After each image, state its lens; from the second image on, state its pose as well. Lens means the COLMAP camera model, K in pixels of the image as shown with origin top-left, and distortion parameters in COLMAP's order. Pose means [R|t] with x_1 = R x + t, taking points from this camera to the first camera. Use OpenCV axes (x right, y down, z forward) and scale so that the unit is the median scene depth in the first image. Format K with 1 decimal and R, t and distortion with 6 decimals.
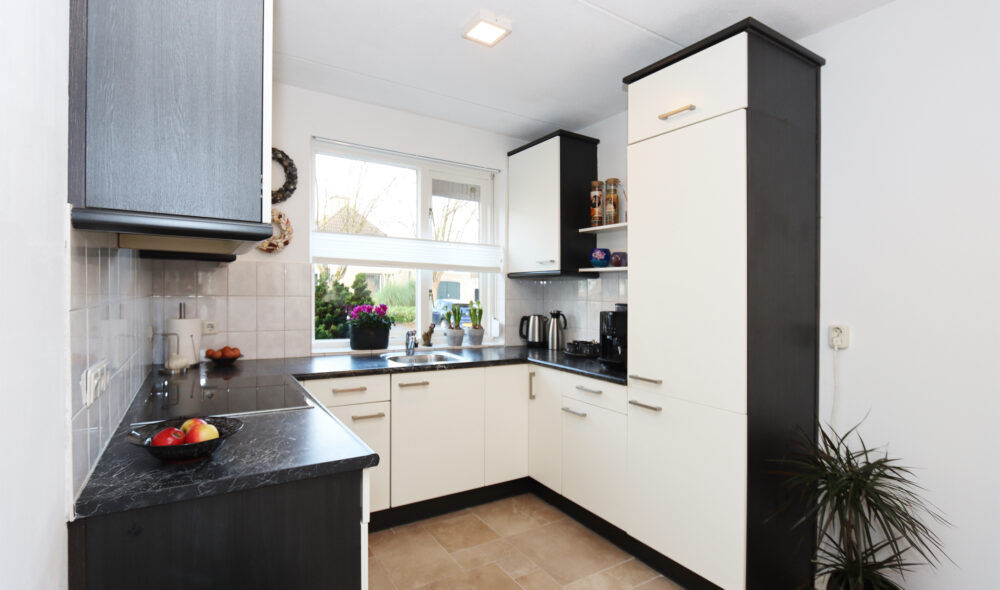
lens RADIAL K [[465.5, 0, 500.0], [0, 465.5, 295.0], [0, 0, 1]] dist [-0.000170, -0.000007]
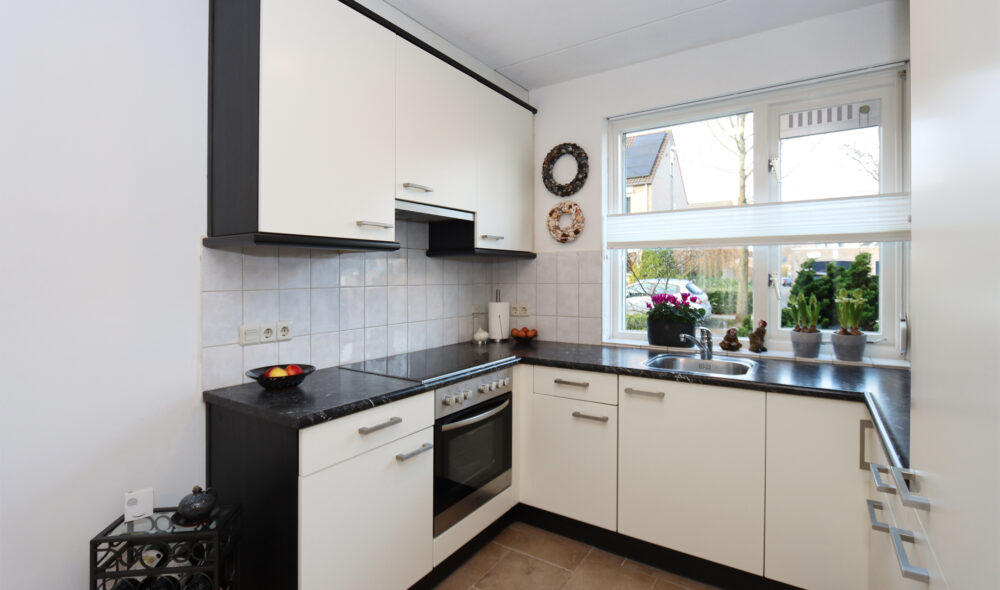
lens RADIAL K [[484.4, 0, 497.2], [0, 484.4, 277.4], [0, 0, 1]] dist [0.001484, 0.000230]
pose [[0.414779, -0.014097, -0.909813, 0.412739], [0.009993, 0.999890, -0.010937, -0.000965], [0.909868, -0.004555, 0.414874, 0.368357]]
